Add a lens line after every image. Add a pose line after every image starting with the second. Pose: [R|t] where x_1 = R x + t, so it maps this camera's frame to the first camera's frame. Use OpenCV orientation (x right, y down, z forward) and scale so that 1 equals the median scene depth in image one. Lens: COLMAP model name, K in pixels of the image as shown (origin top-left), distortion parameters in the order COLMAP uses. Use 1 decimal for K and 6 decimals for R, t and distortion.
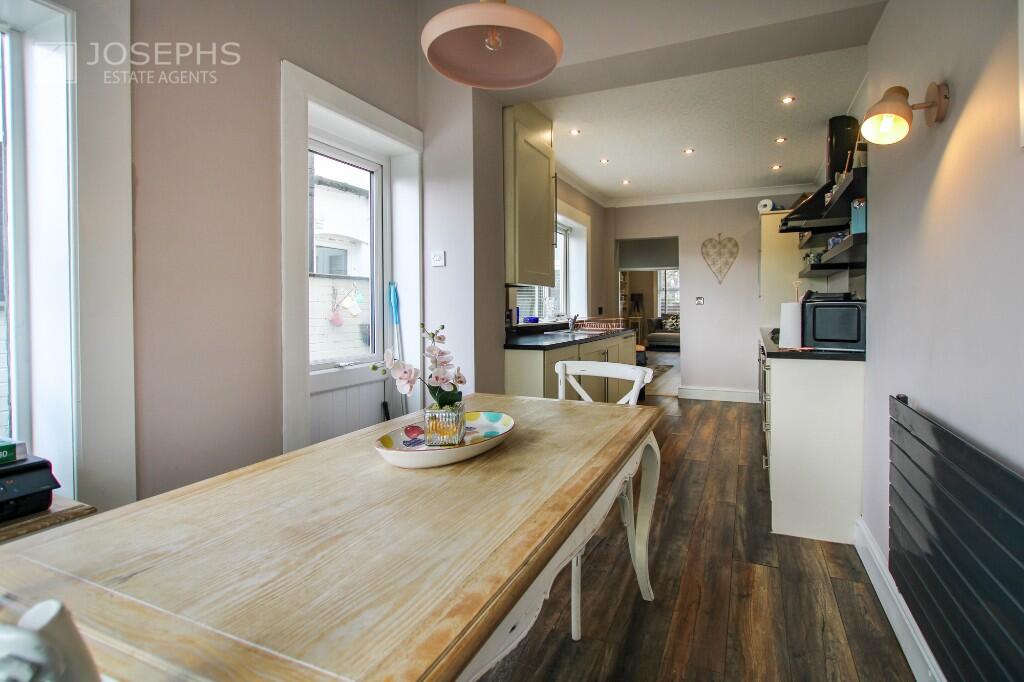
lens RADIAL K [[459.5, 0, 512.4], [0, 459.5, 311.7], [0, 0, 1]] dist [-0.003439, -0.000188]
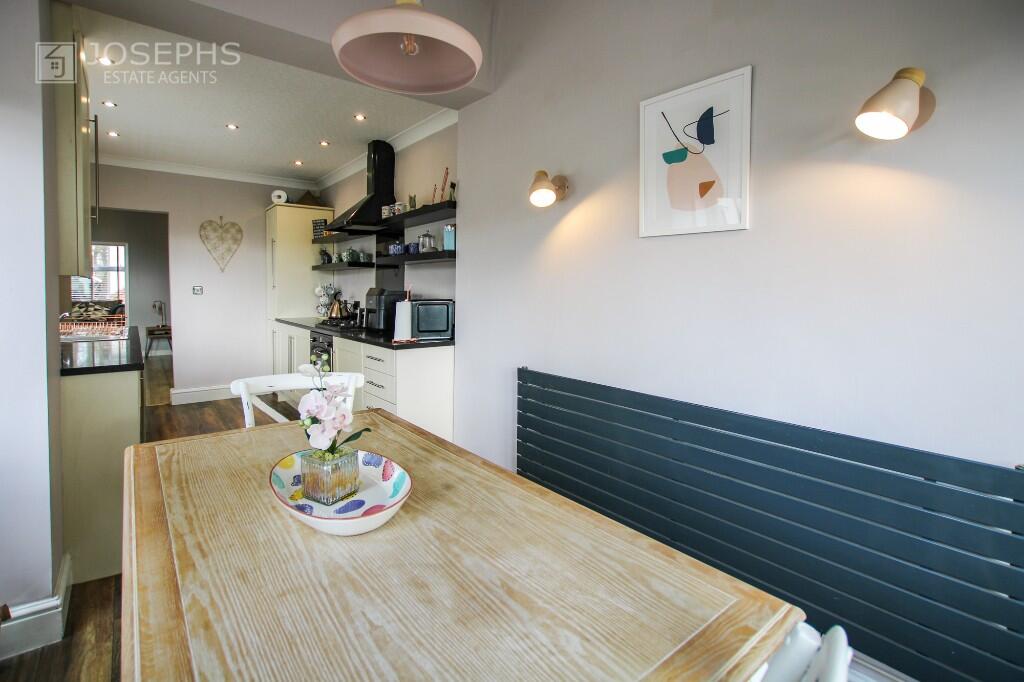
lens RADIAL K [[477.6, 0, 512.4], [0, 477.6, 300.6], [0, 0, 1]] dist [0.000199, -0.000074]
pose [[0.503305, -0.012851, 0.864013, -0.638231], [0.009749, 0.999910, 0.009193, -0.060512], [-0.864054, 0.003796, 0.503386, 0.262130]]
